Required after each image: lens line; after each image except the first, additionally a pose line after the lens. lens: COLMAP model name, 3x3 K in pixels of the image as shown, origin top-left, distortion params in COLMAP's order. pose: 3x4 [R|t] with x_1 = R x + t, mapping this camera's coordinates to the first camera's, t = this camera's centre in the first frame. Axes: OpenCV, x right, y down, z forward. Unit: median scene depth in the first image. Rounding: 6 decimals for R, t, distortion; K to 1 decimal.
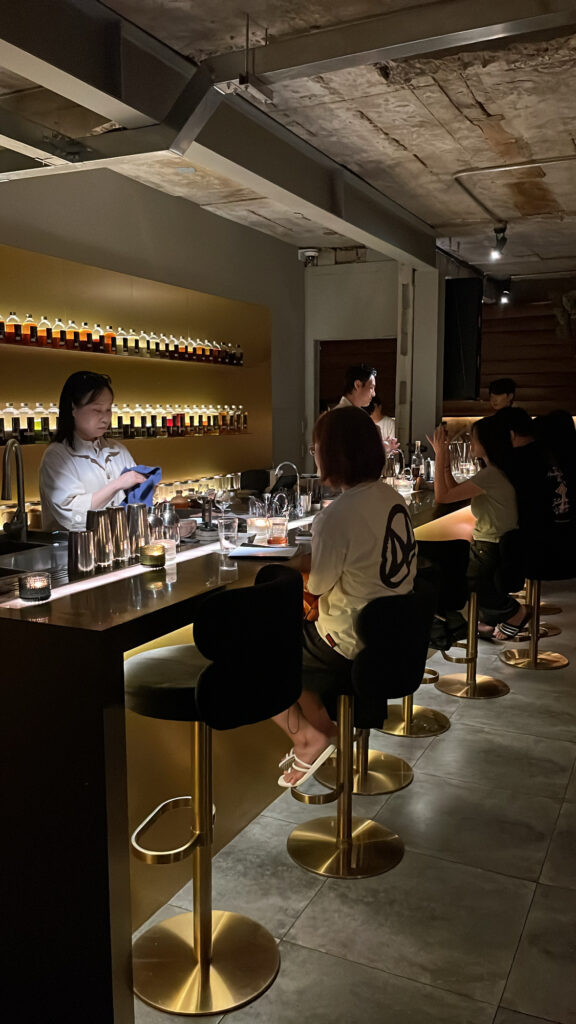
lens RADIAL K [[824.0, 0, 277.4], [0, 824.0, 521.8], [0, 0, 1]] dist [0.044007, -0.070026]
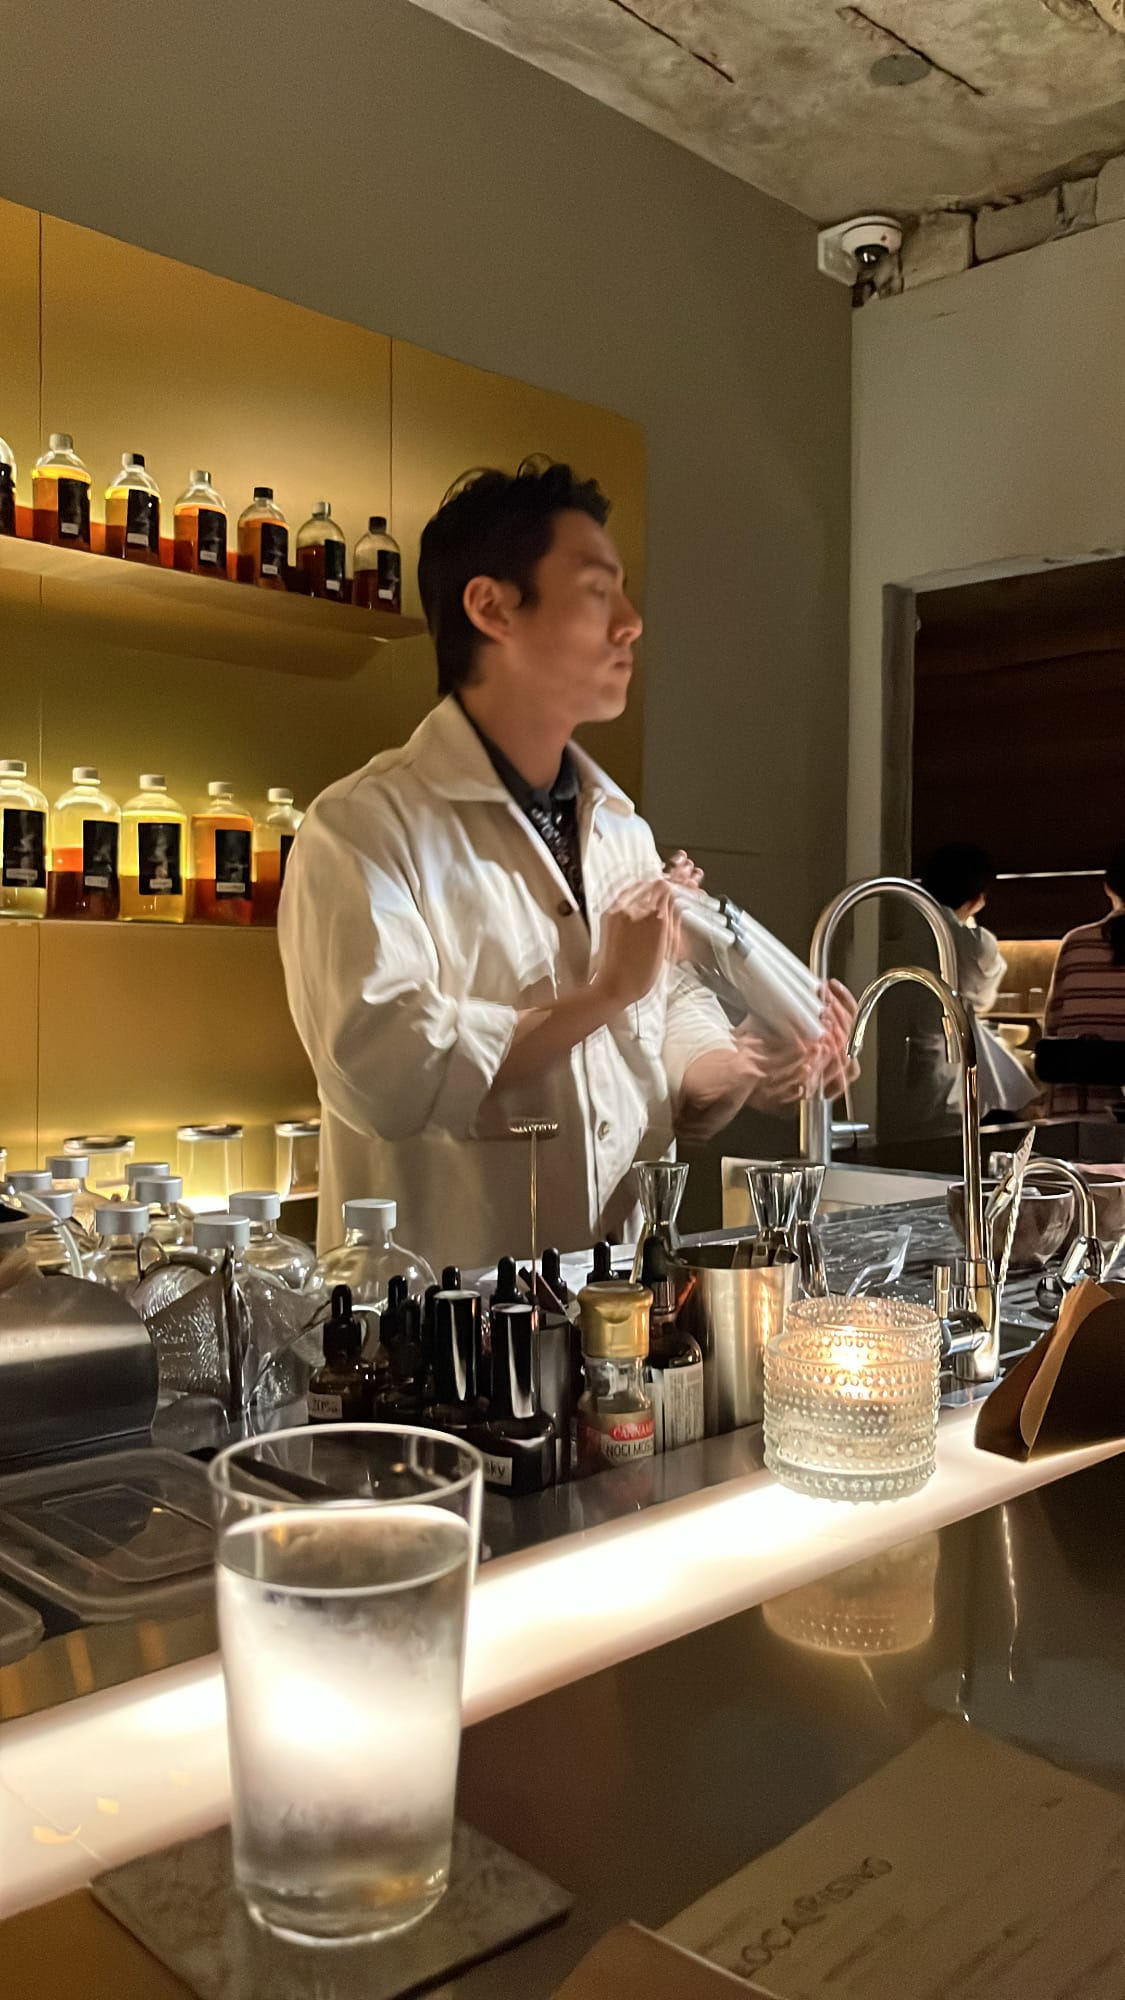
lens RADIAL K [[1609.4, 0, 541.7], [0, 1609.4, 1019.2], [0, 0, 1]] dist [0.044007, -0.070026]
pose [[0.943682, 0.022702, -0.330075, 0.194805], [-0.057386, 0.993753, -0.095718, -0.070653], [0.325840, 0.109269, 0.939089, 0.926264]]
